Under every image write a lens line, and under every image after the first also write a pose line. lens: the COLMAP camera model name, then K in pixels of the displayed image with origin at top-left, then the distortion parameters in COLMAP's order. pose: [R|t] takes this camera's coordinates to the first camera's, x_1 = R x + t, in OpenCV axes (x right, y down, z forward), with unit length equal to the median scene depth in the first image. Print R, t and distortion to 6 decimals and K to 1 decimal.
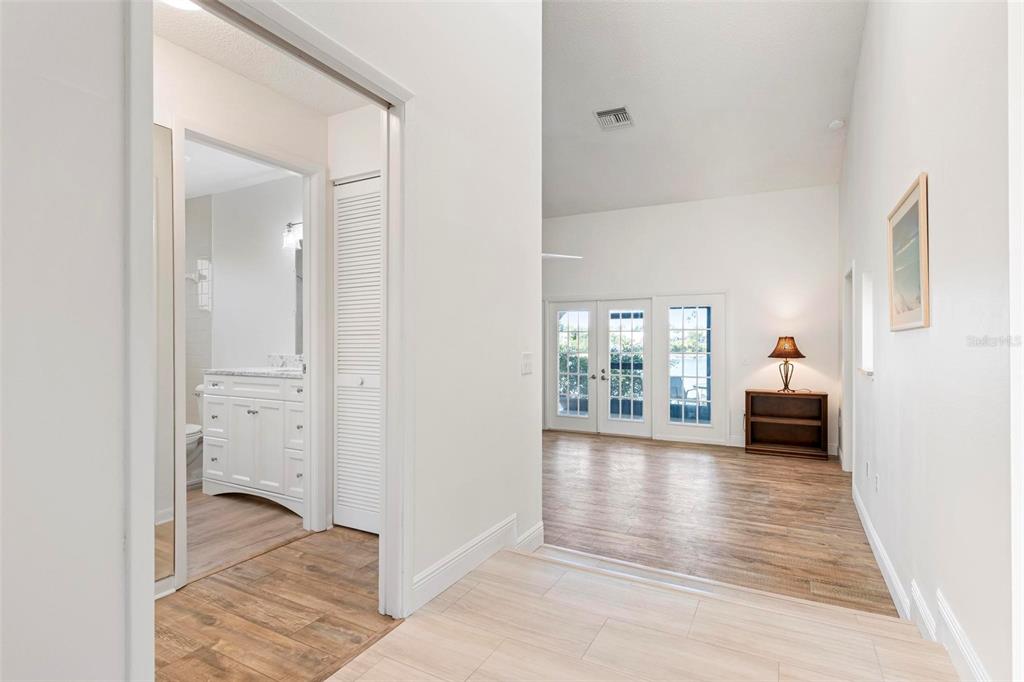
lens RADIAL K [[508.9, 0, 513.9], [0, 508.9, 340.4], [0, 0, 1]] dist [-0.000522, -0.000142]
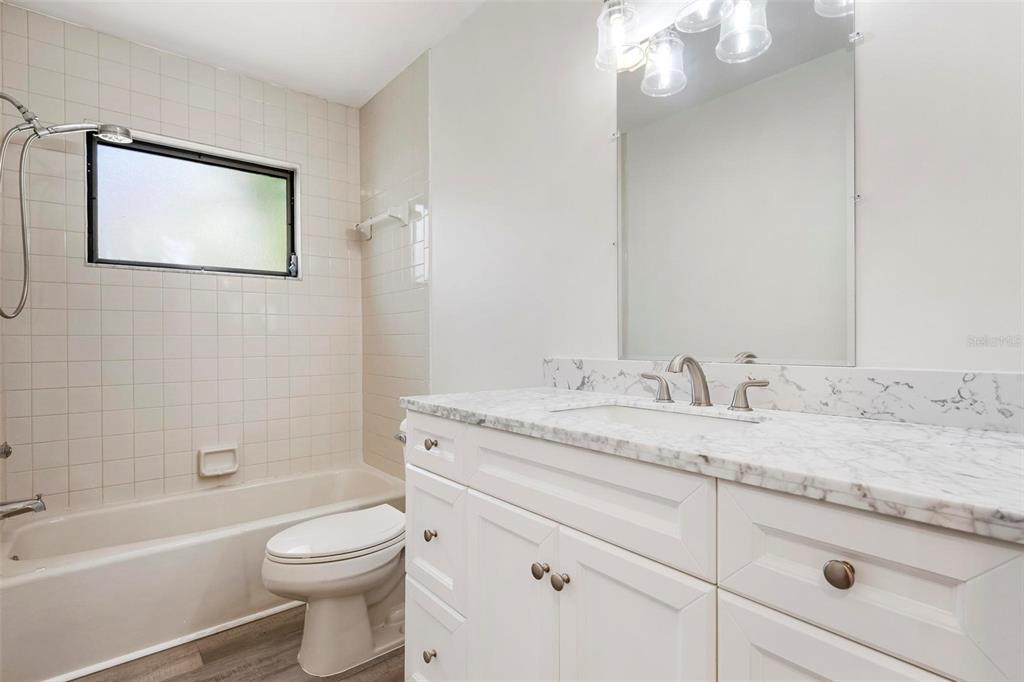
lens RADIAL K [[503.3, 0, 510.8], [0, 503.3, 341.4], [0, 0, 1]] dist [0.001154, 0.000147]
pose [[0.926242, 0.005148, -0.376894, -0.372674], [-0.003816, 0.999984, 0.004279, 0.013715], [0.376910, -0.002525, 0.926246, 0.641081]]
